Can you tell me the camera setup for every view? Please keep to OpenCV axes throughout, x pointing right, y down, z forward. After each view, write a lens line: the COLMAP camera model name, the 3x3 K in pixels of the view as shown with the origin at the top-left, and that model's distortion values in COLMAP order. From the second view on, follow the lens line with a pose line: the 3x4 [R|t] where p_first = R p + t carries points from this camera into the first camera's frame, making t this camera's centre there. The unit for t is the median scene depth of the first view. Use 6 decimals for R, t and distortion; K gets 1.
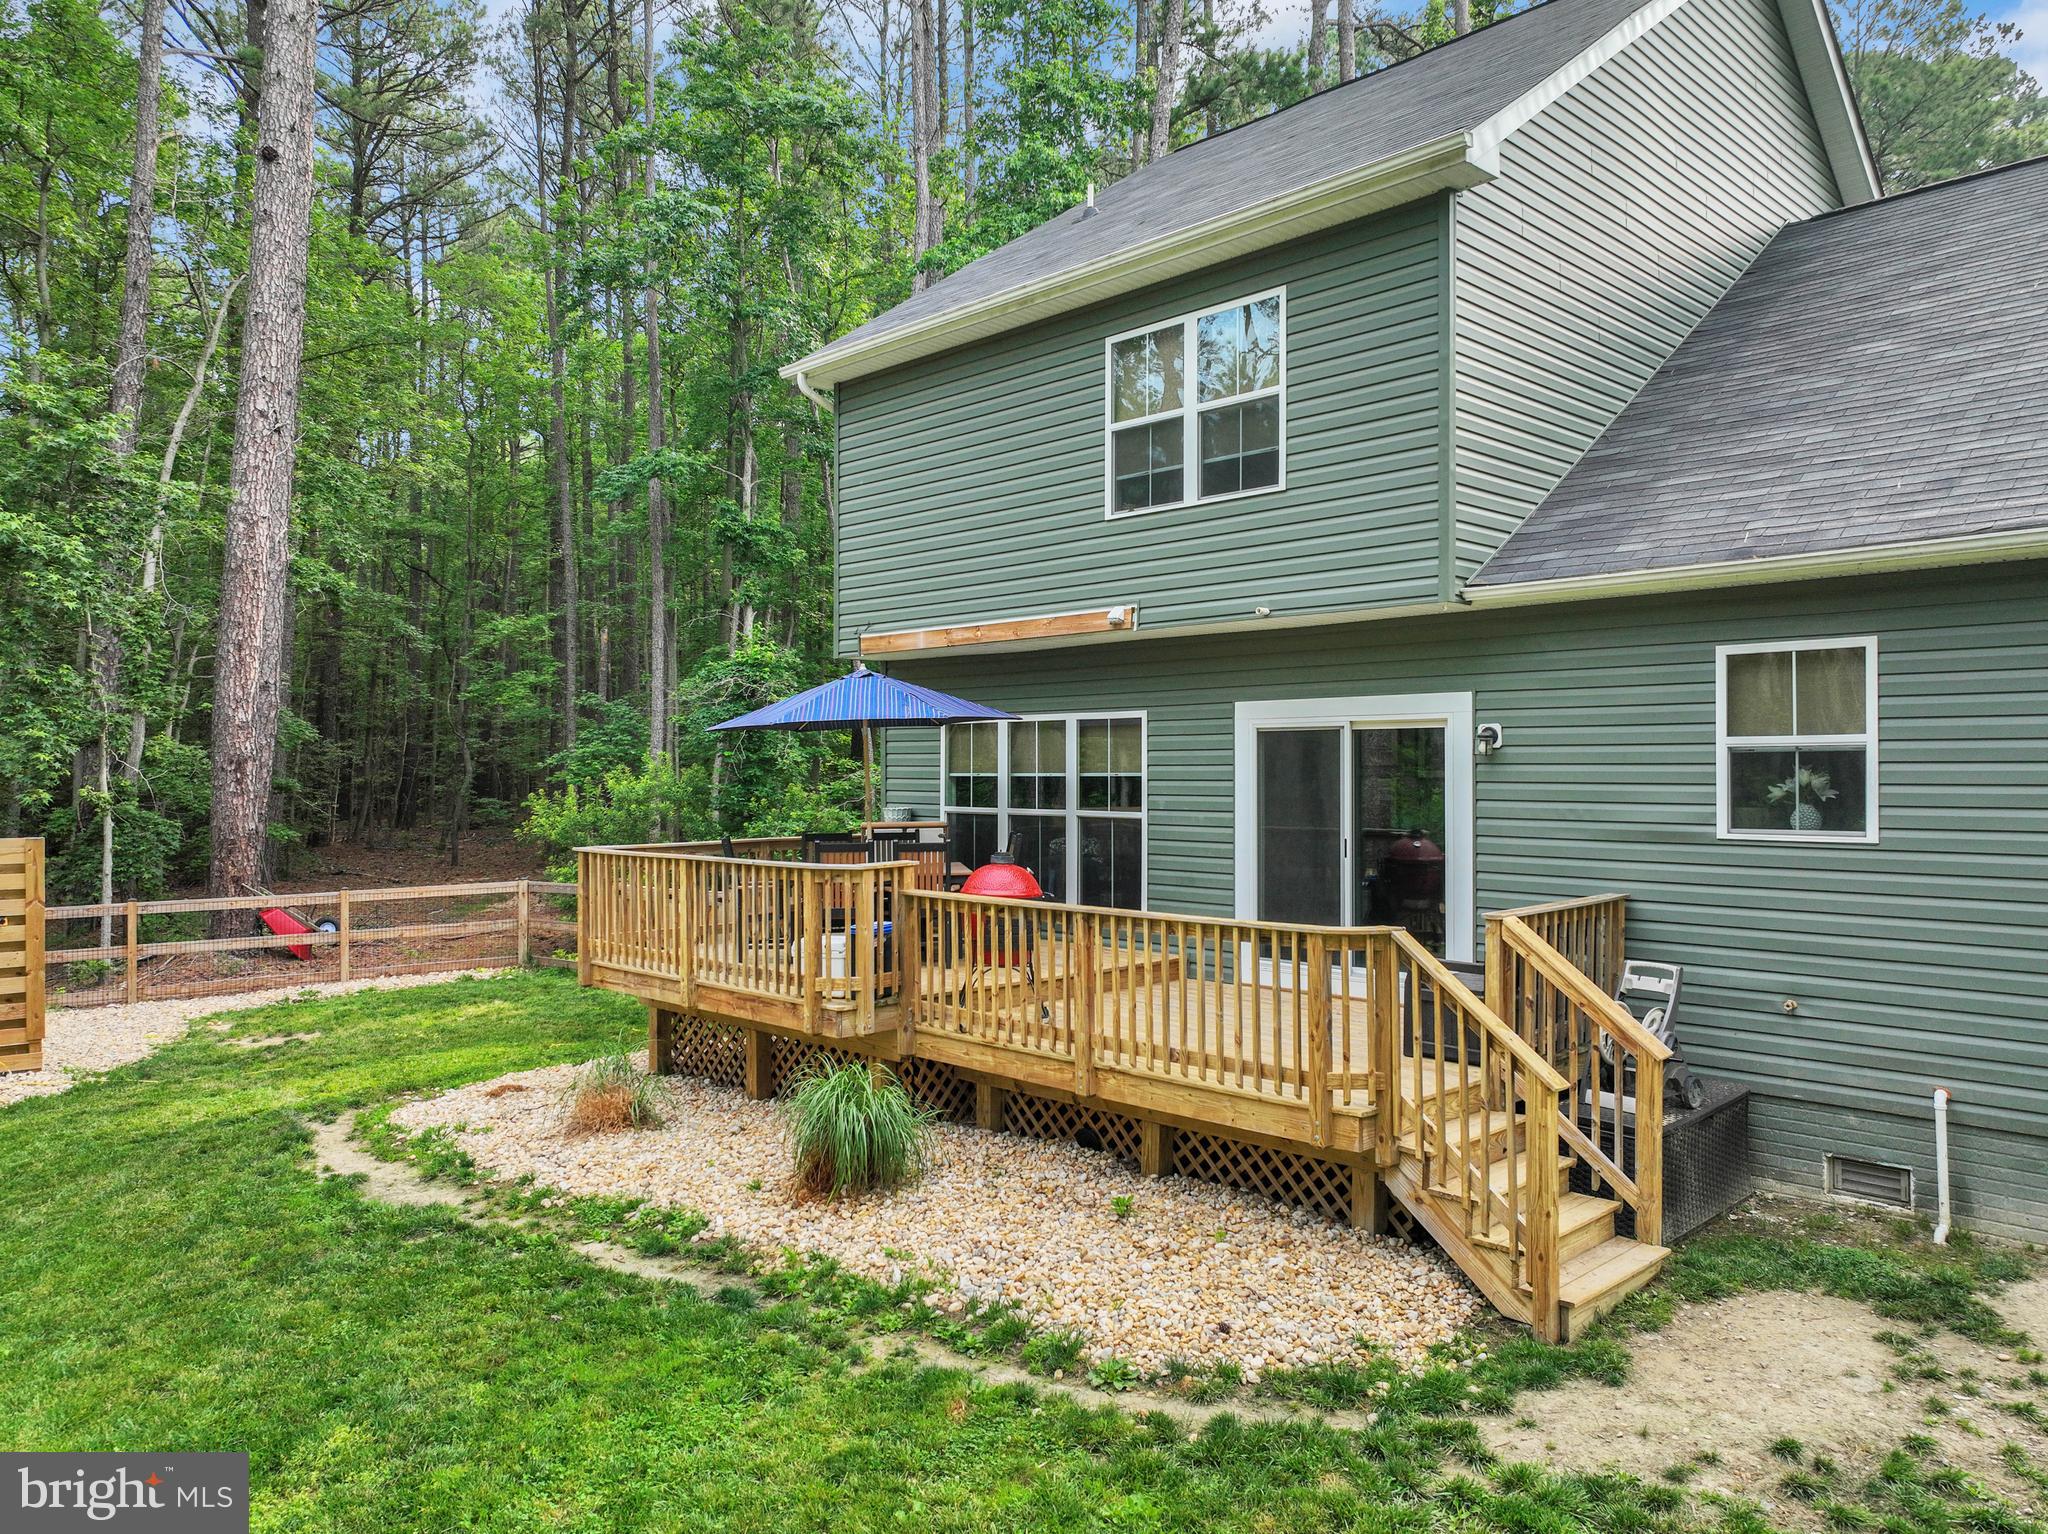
lens RADIAL K [[1450.5, 0, 1026.8], [0, 1450.5, 728.2], [0, 0, 1]] dist [0.001806, 0.006970]
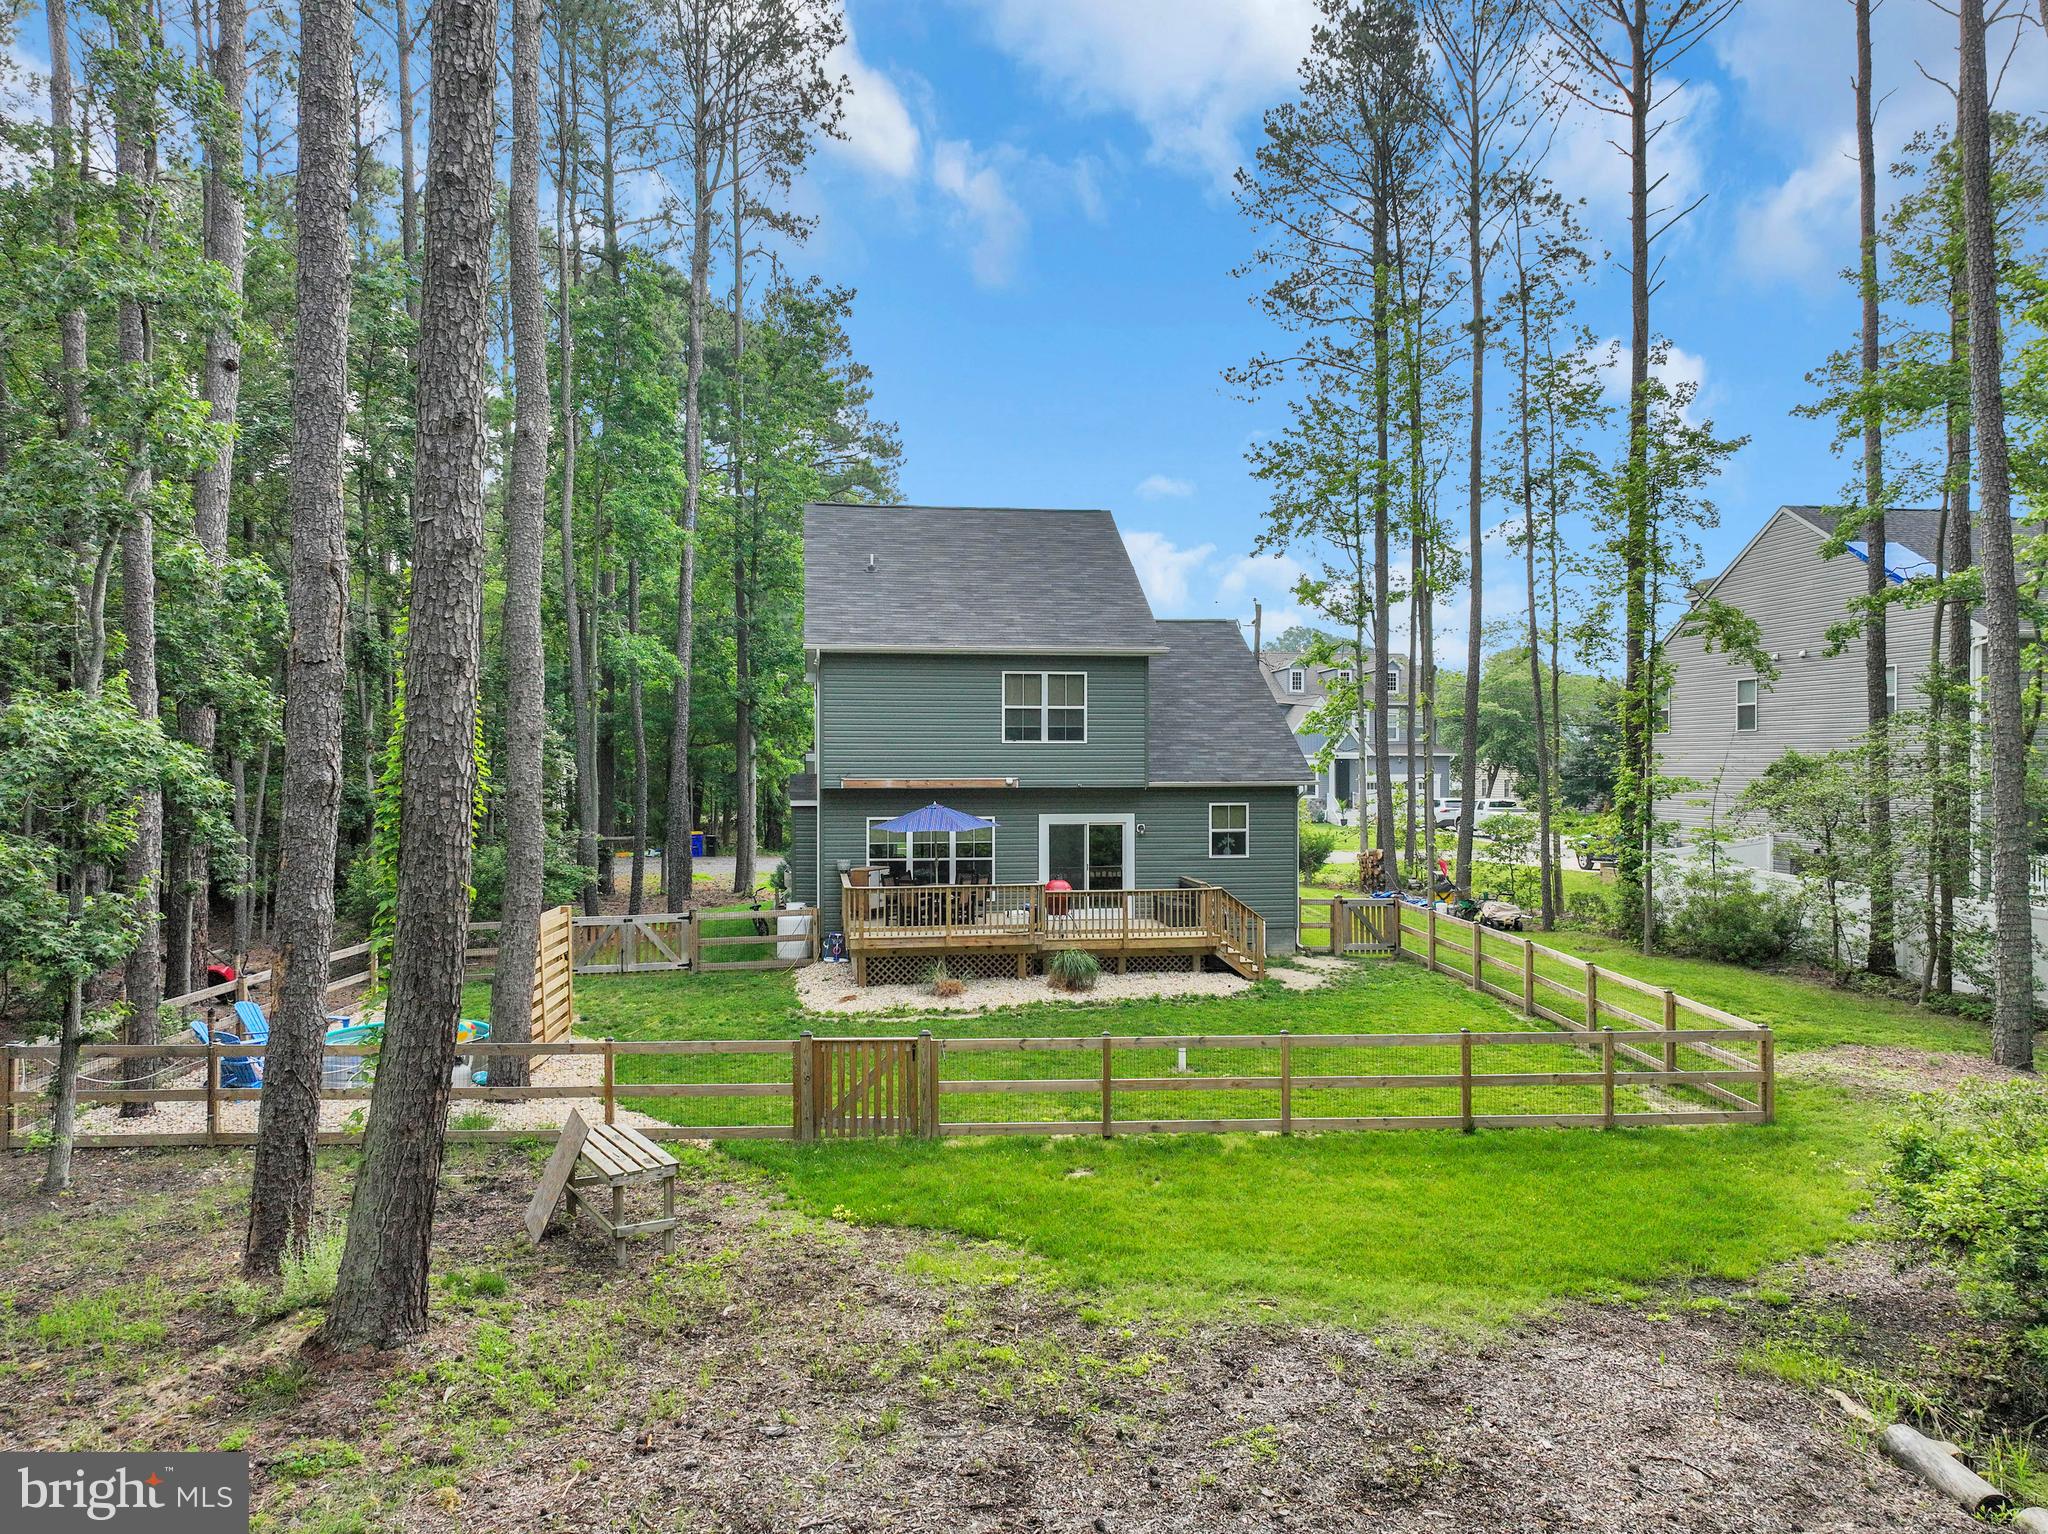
lens RADIAL K [[1447.1, 0, 1033.3], [0, 1447.1, 771.6], [0, 0, 1]] dist [-0.011956, 0.040422]
pose [[0.577032, -0.005524, 0.816703, -2.390038], [-0.022415, 0.999493, 0.022598, -0.184058], [-0.816414, -0.031346, 0.576616, -0.602268]]
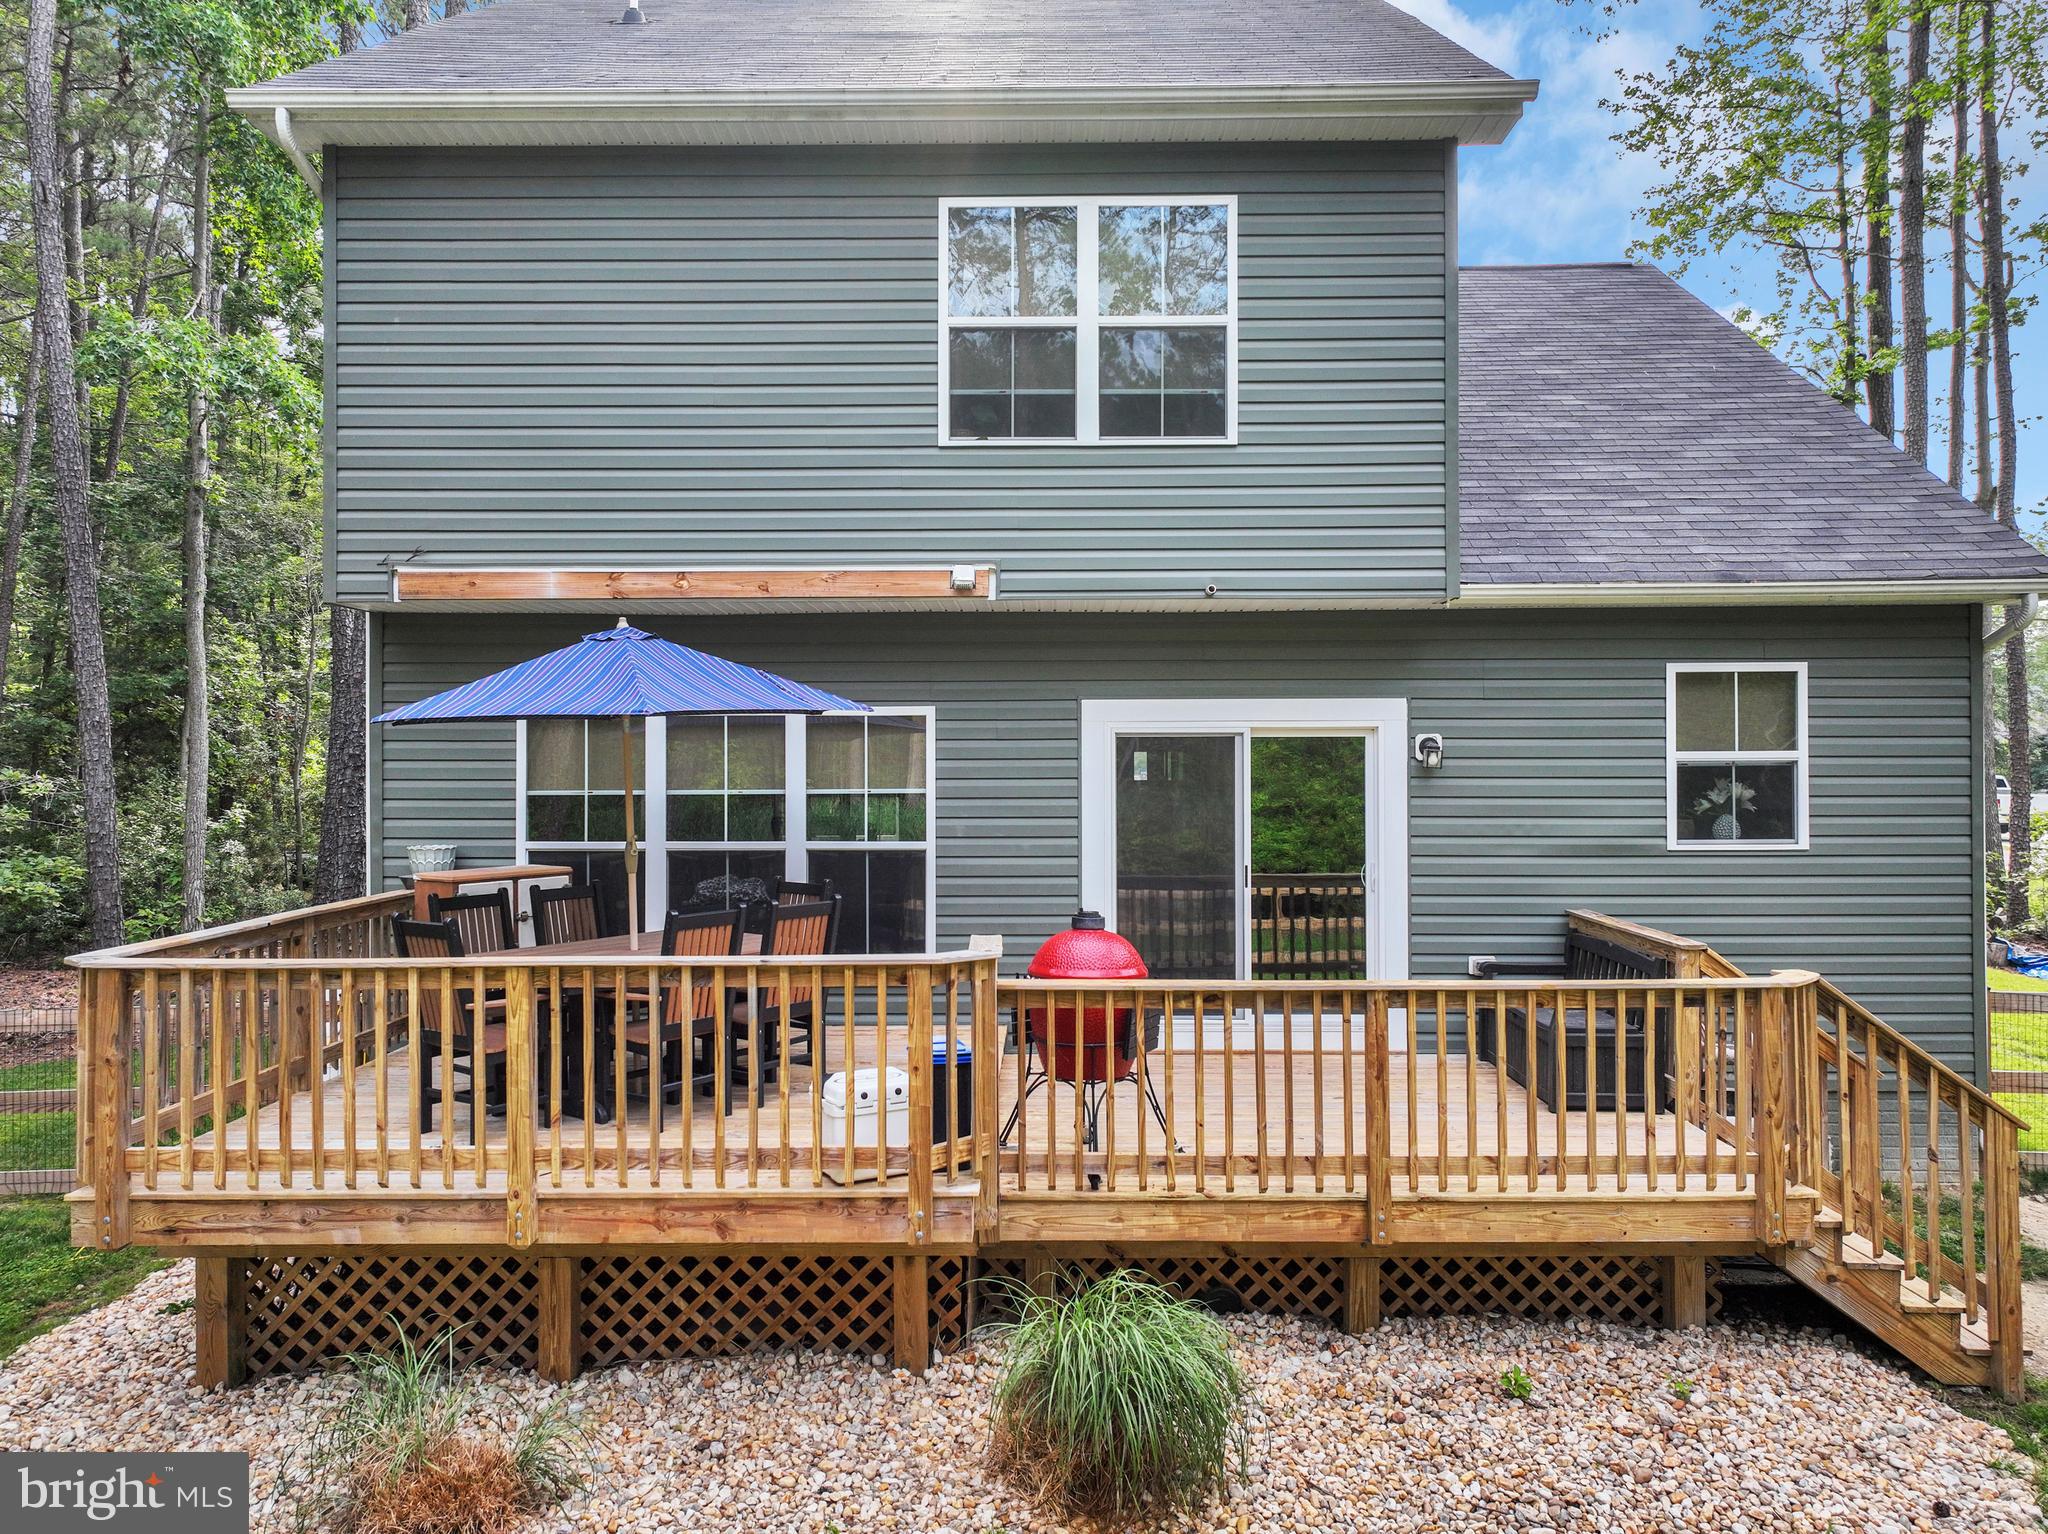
lens RADIAL K [[1452.2, 0, 1037.1], [0, 1452.2, 744.9], [0, 0, 1]] dist [-0.001458, 0.021782]
pose [[0.704239, 0.009705, 0.709896, -0.523332], [-0.018076, 0.999828, 0.004264, 0.004588], [-0.709733, -0.015834, 0.704293, 0.540486]]
